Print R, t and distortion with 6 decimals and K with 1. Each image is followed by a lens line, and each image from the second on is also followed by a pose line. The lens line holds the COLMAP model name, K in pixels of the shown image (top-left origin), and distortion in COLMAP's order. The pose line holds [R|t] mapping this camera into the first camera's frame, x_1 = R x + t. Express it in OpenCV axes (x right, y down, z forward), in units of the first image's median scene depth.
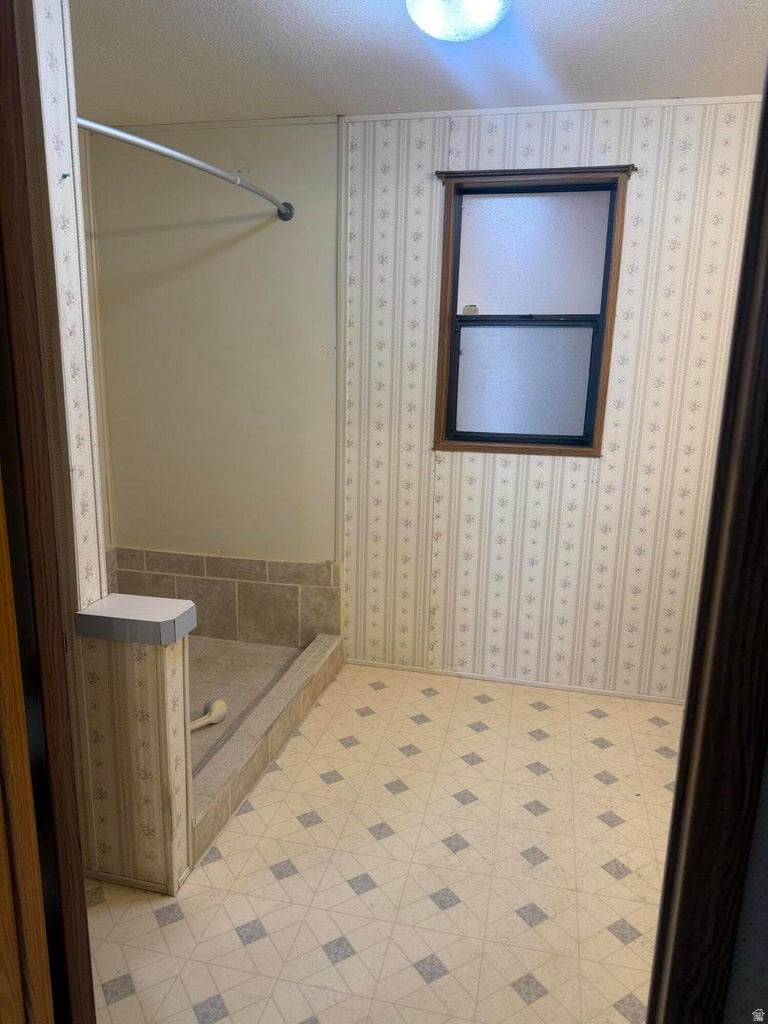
lens RADIAL K [[719.2, 0, 384.0], [0, 719.2, 512.0], [0, 0, 1]] dist [0.123767, -0.005015]
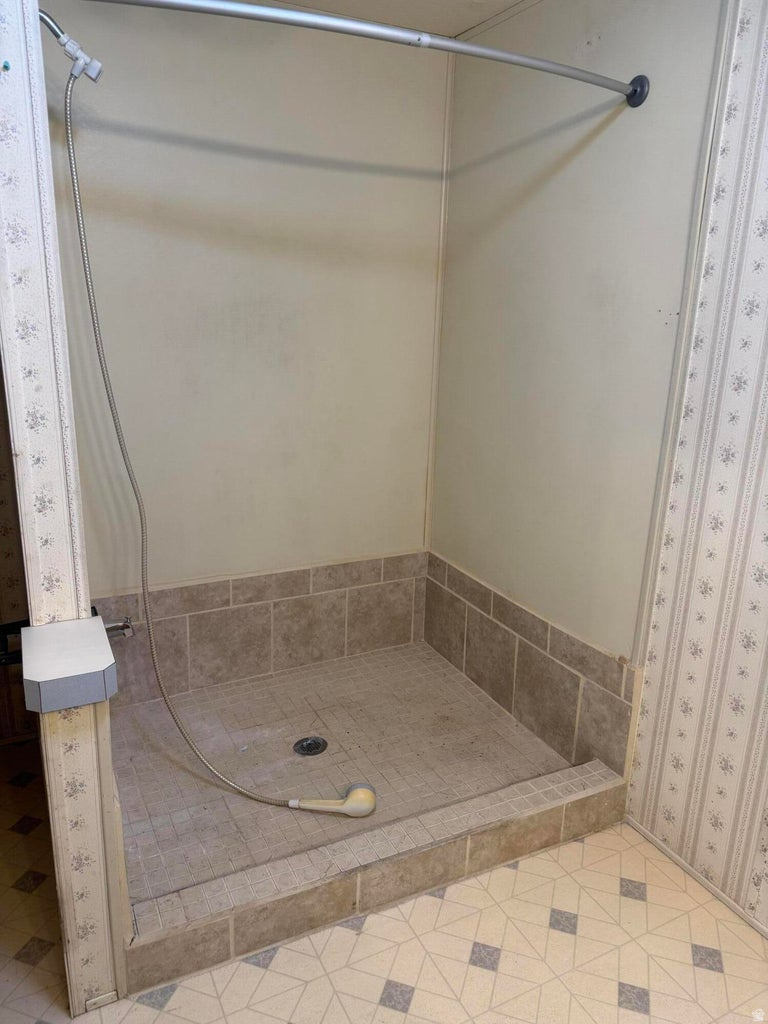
lens RADIAL K [[731.3, 0, 384.0], [0, 731.3, 512.0], [0, 0, 1]] dist [0.012029, -0.006170]
pose [[0.646258, 0.210205, -0.733597, 0.228053], [-0.188626, 0.975486, 0.113347, -0.087379], [0.739440, 0.065124, 0.670065, 0.416111]]
